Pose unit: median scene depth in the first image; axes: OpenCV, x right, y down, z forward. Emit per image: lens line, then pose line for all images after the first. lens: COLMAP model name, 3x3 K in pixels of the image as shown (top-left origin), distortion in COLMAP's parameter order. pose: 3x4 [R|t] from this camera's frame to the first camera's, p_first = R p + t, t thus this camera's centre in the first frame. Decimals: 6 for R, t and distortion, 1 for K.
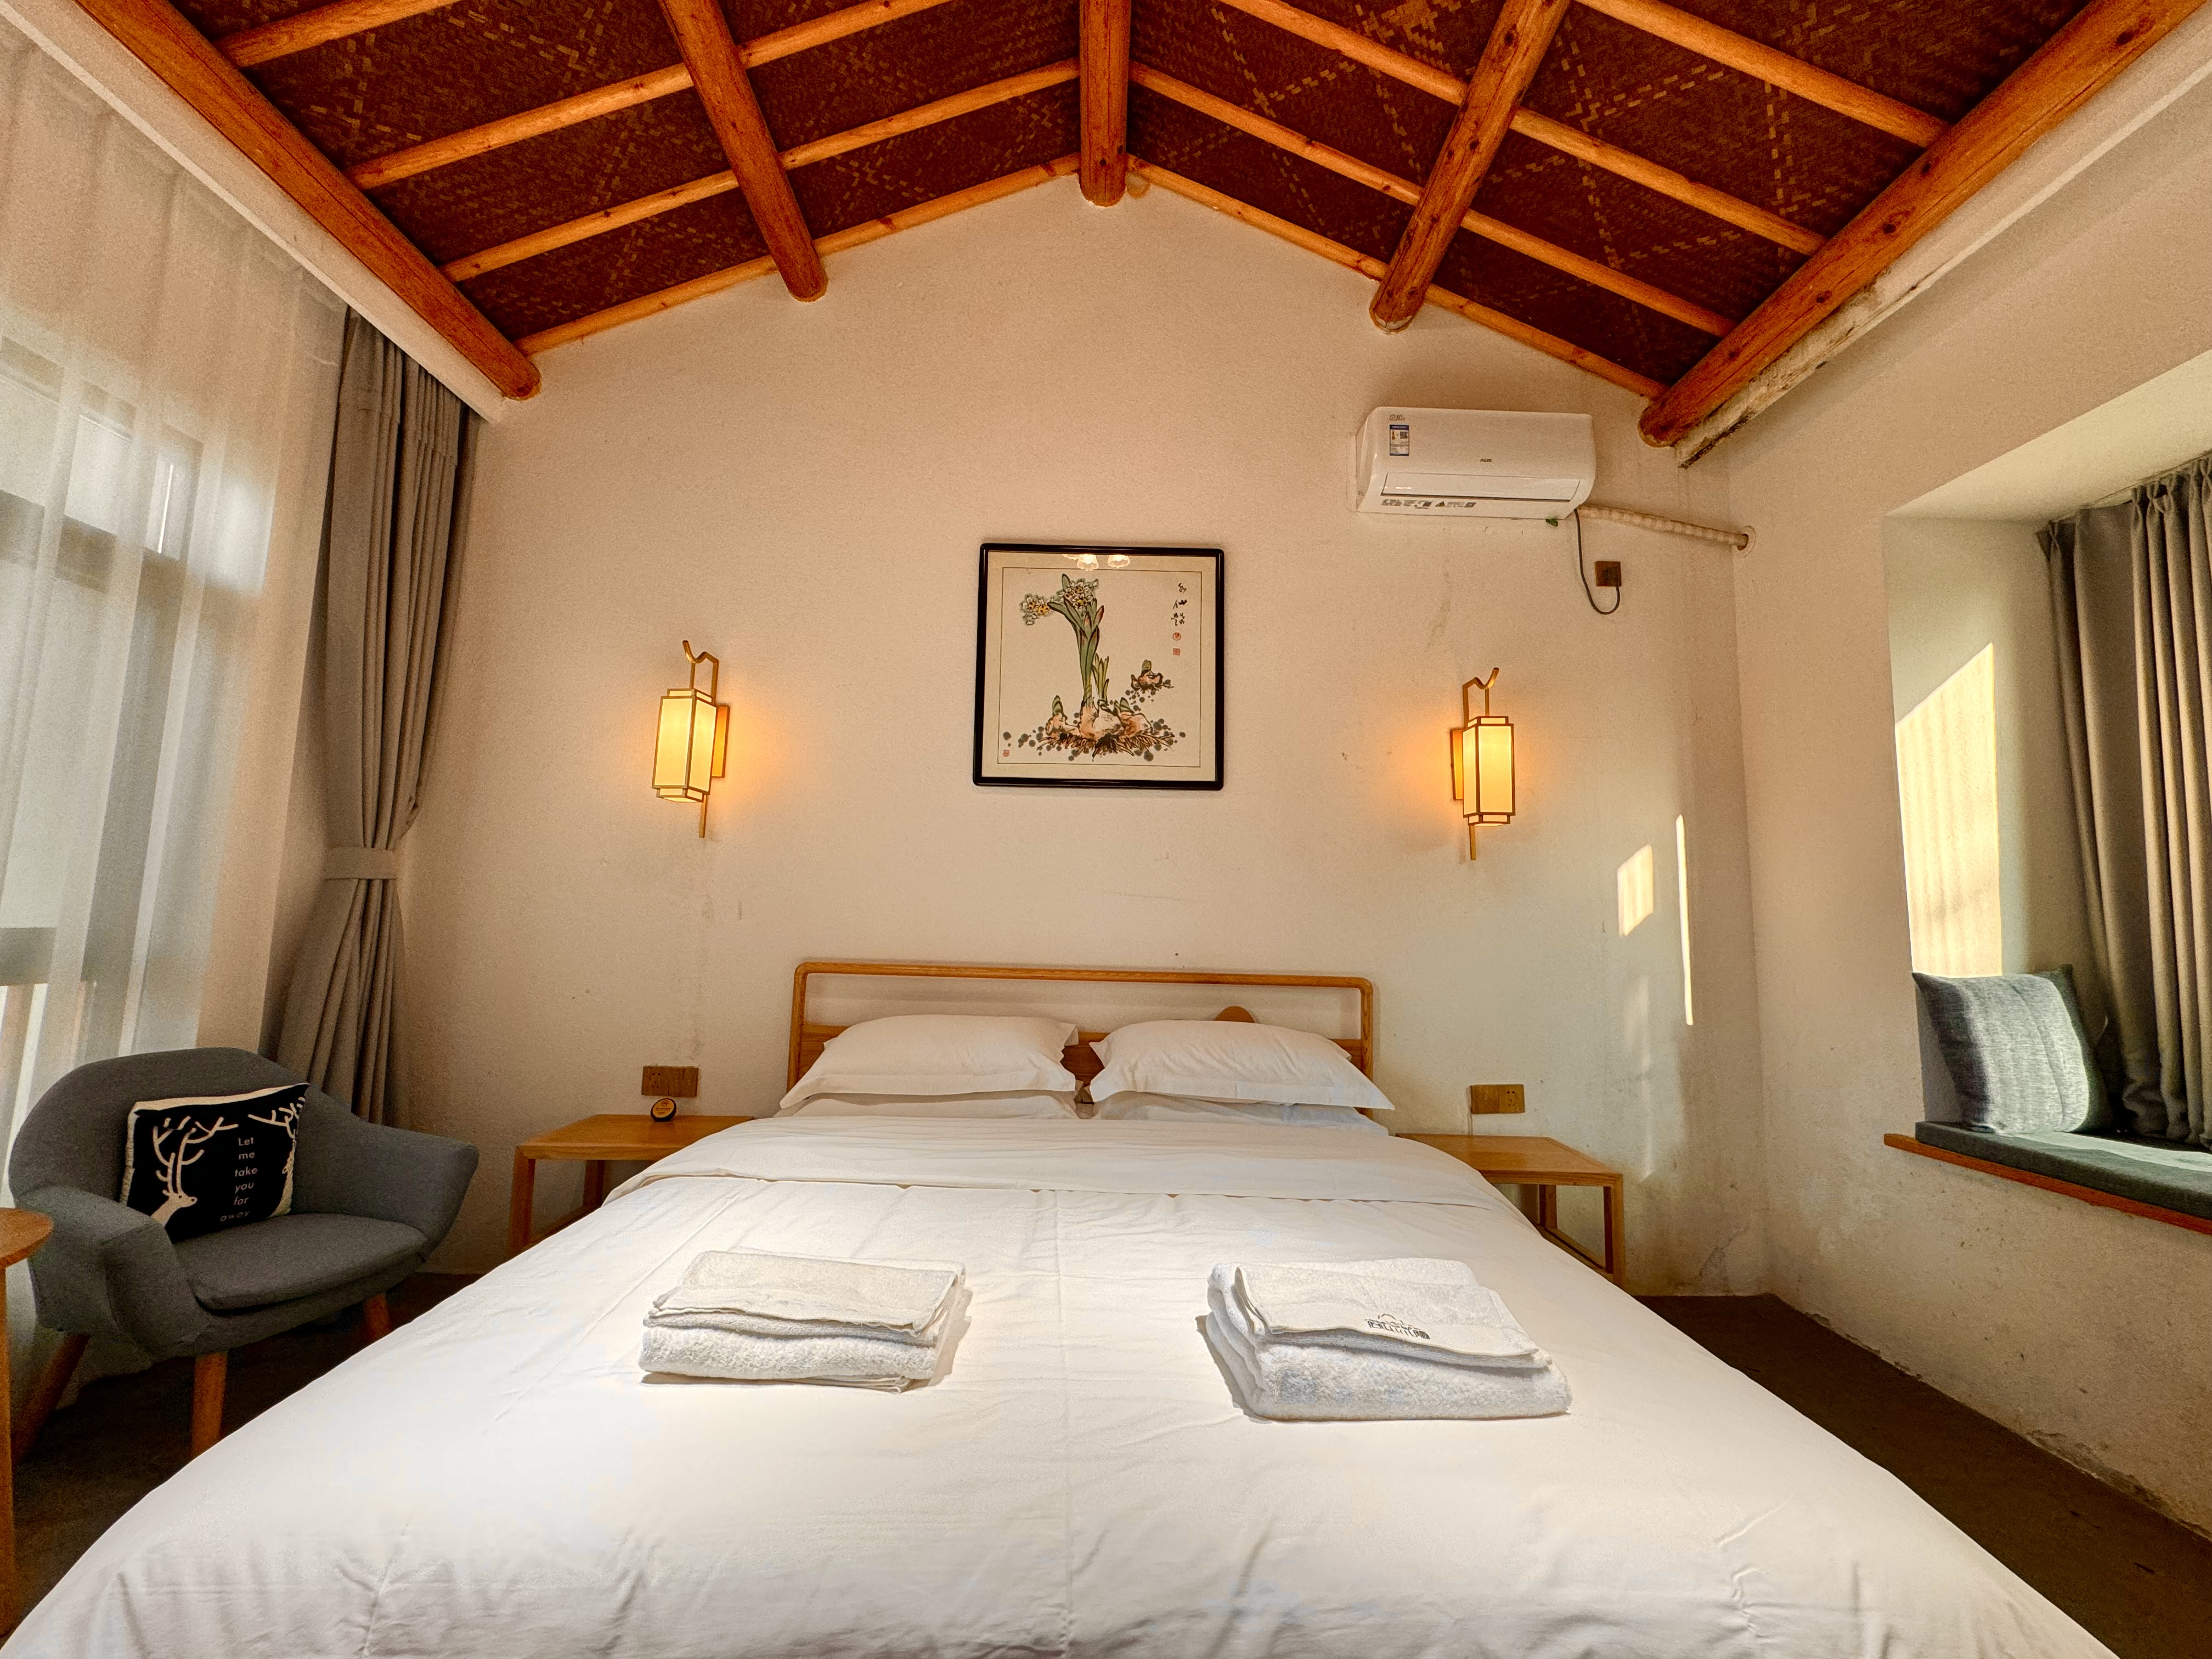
lens RADIAL K [[880.3, 0, 1109.2], [0, 880.3, 822.1], [0, 0, 1]] dist [-0.000134, 0.000219]
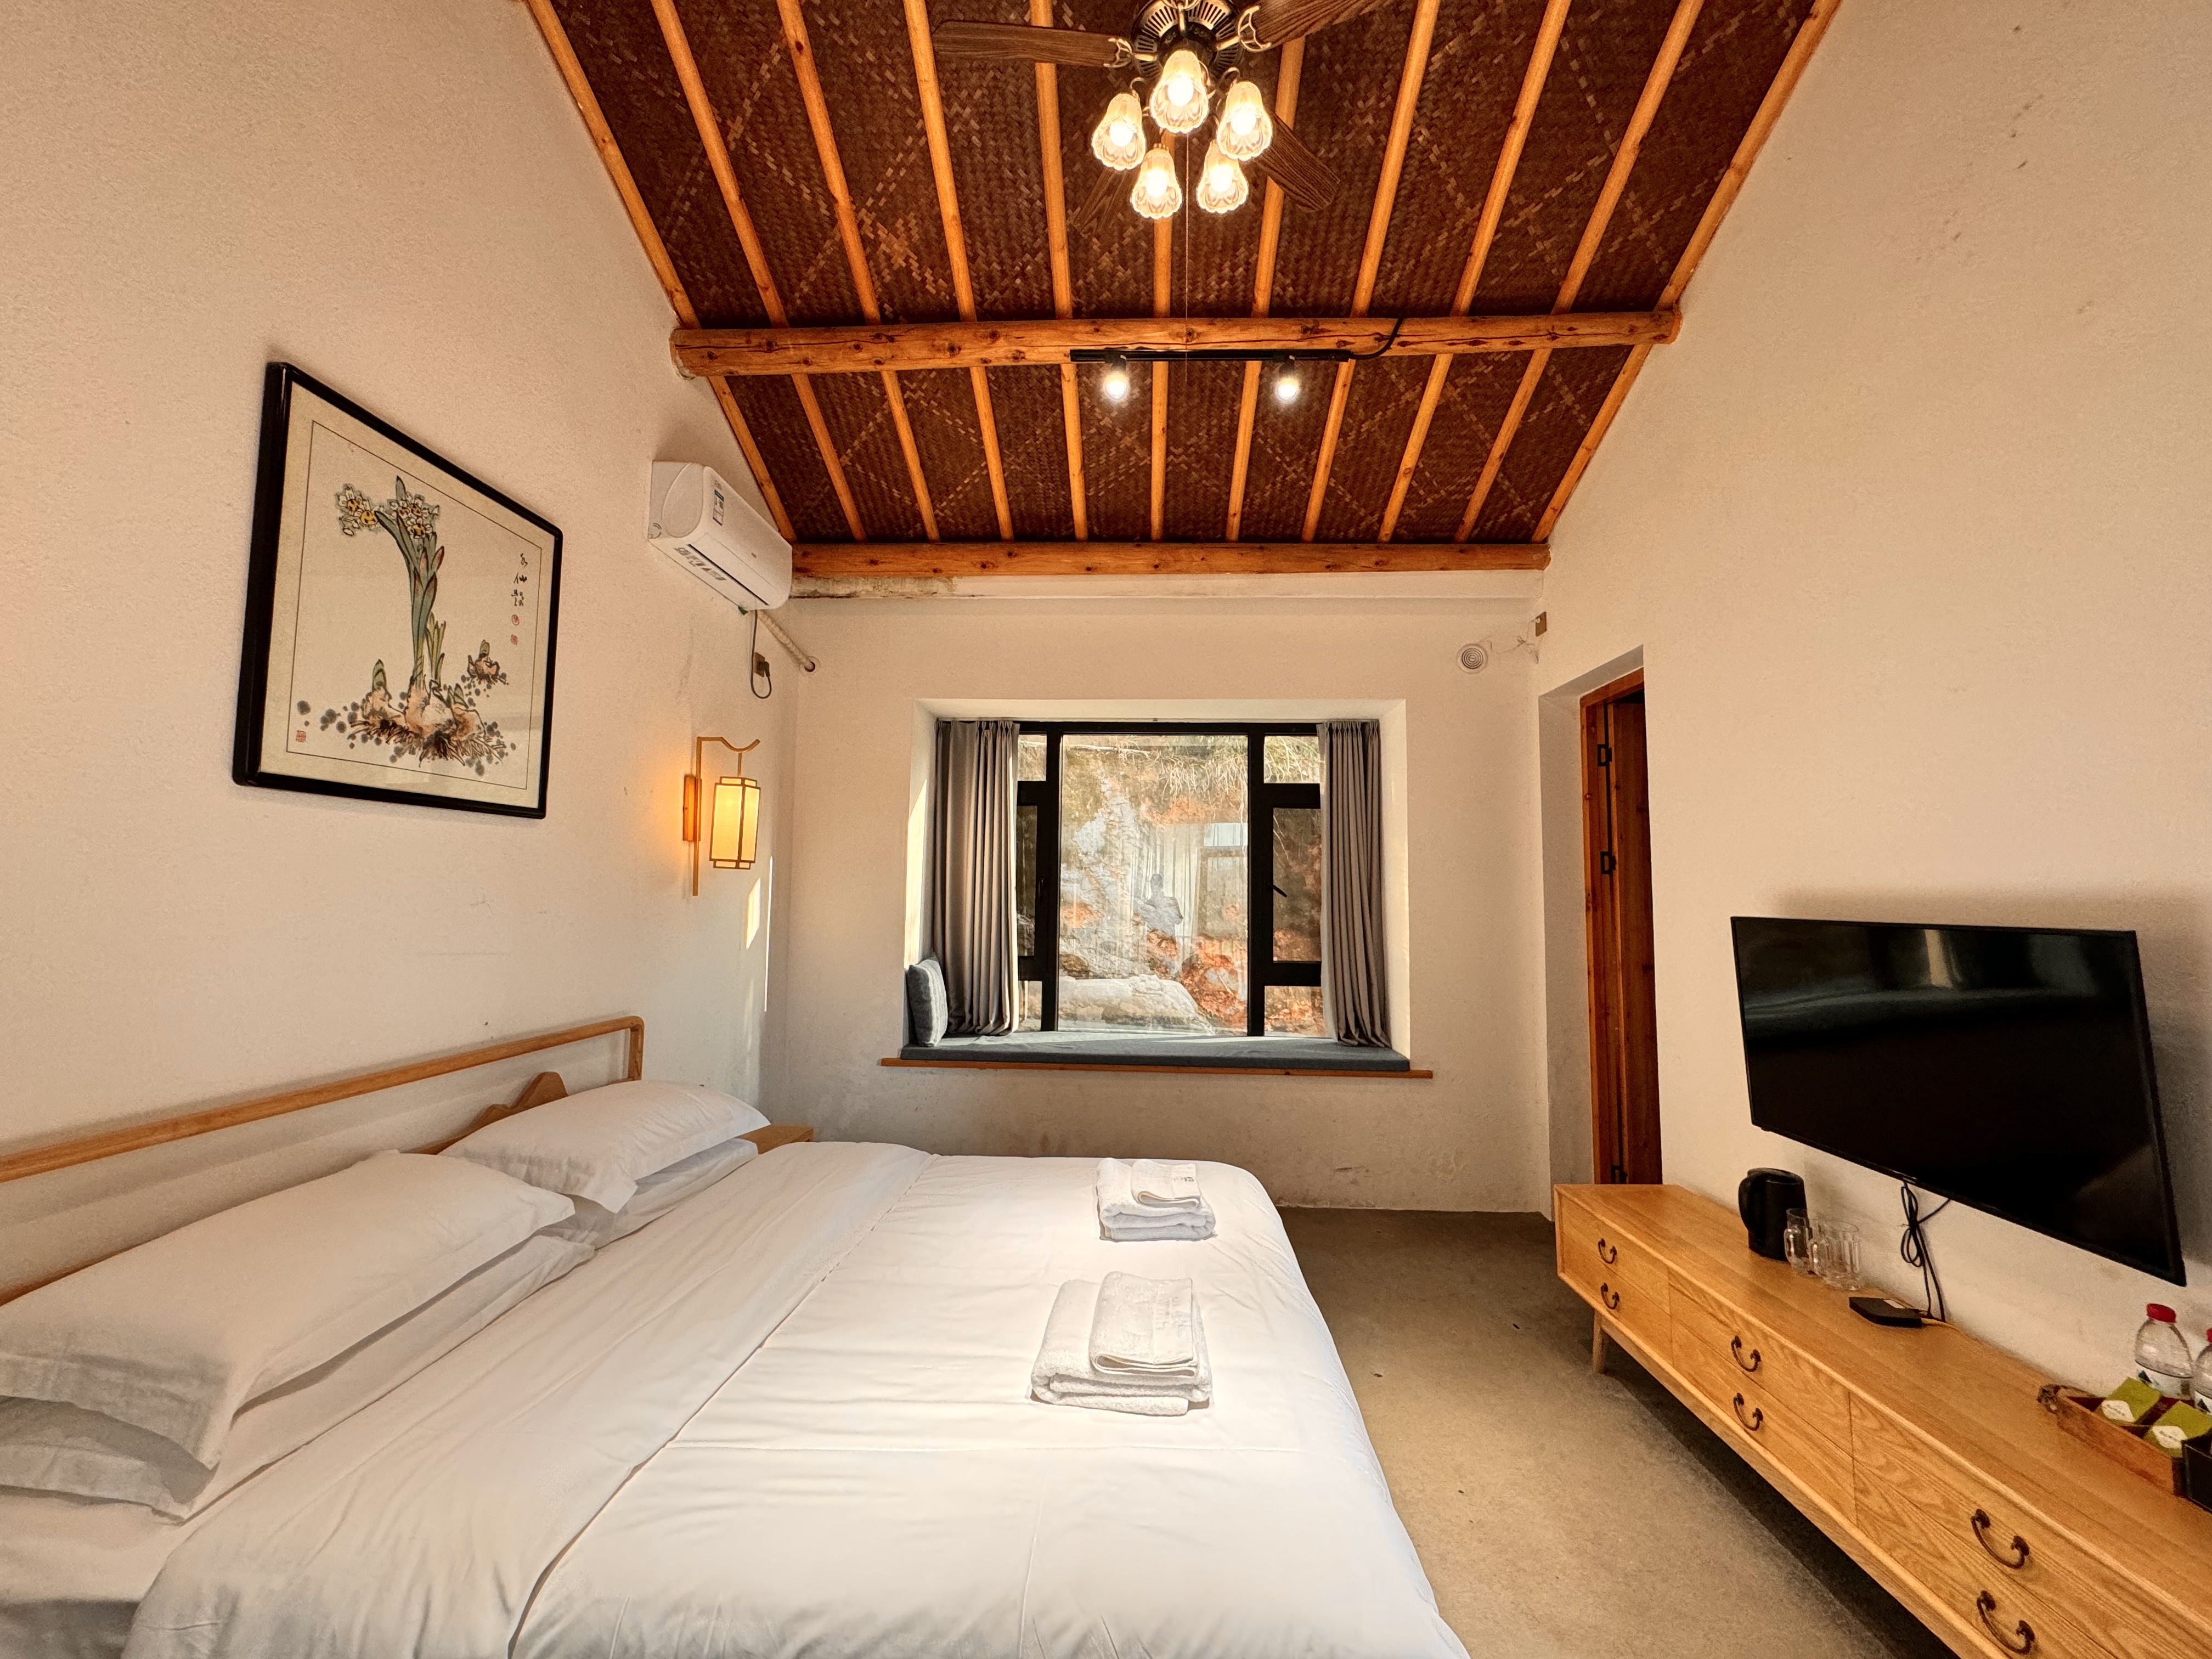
lens RADIAL K [[880.3, 0, 1109.2], [0, 880.3, 822.1], [0, 0, 1]] dist [-0.000134, 0.000219]
pose [[0.069446, 0.060652, 0.995740, -0.670971], [-0.123939, 0.990941, -0.051716, -0.057078], [-0.989857, -0.119819, 0.076334, 0.395216]]
